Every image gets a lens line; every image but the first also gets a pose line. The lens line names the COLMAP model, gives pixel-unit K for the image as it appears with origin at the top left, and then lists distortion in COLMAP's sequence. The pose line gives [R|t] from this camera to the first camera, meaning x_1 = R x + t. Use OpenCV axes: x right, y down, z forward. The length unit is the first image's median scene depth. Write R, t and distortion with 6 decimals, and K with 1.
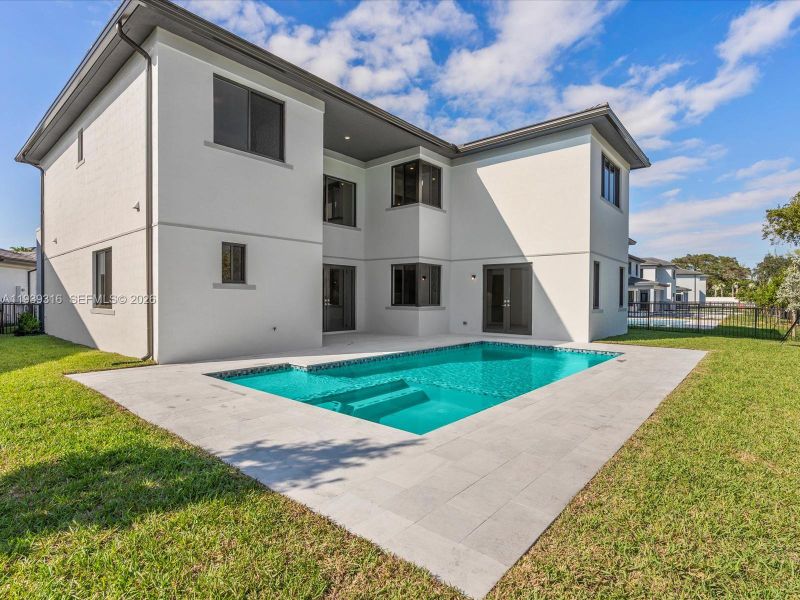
lens RADIAL K [[414.0, 0, 394.8], [0, 414.0, 309.5], [0, 0, 1]] dist [-0.009491, 0.004676]
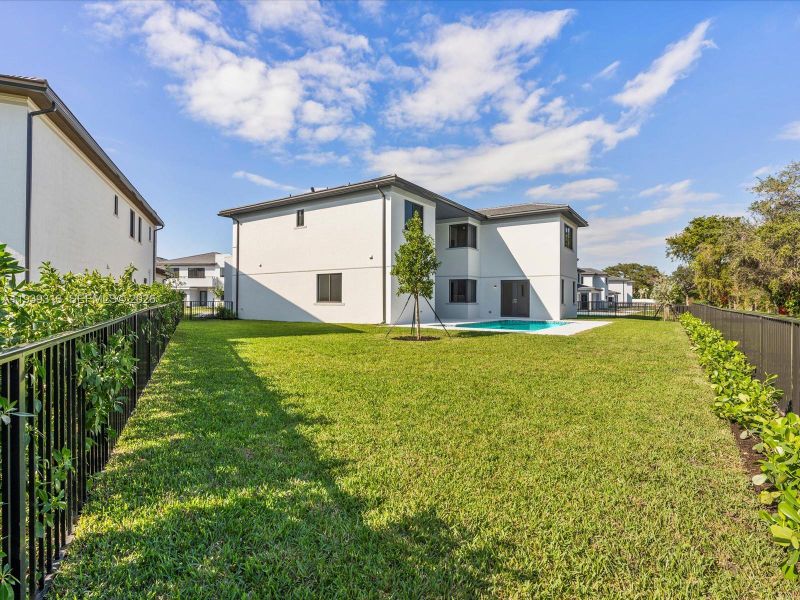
lens RADIAL K [[414.0, 0, 367.8], [0, 414.0, 301.8], [0, 0, 1]] dist [-0.009491, 0.004676]
pose [[0.998037, -0.002300, 0.062577, -0.489147], [0.003992, 0.999630, -0.026922, 0.035049], [-0.062492, 0.027119, 0.997677, -0.786233]]
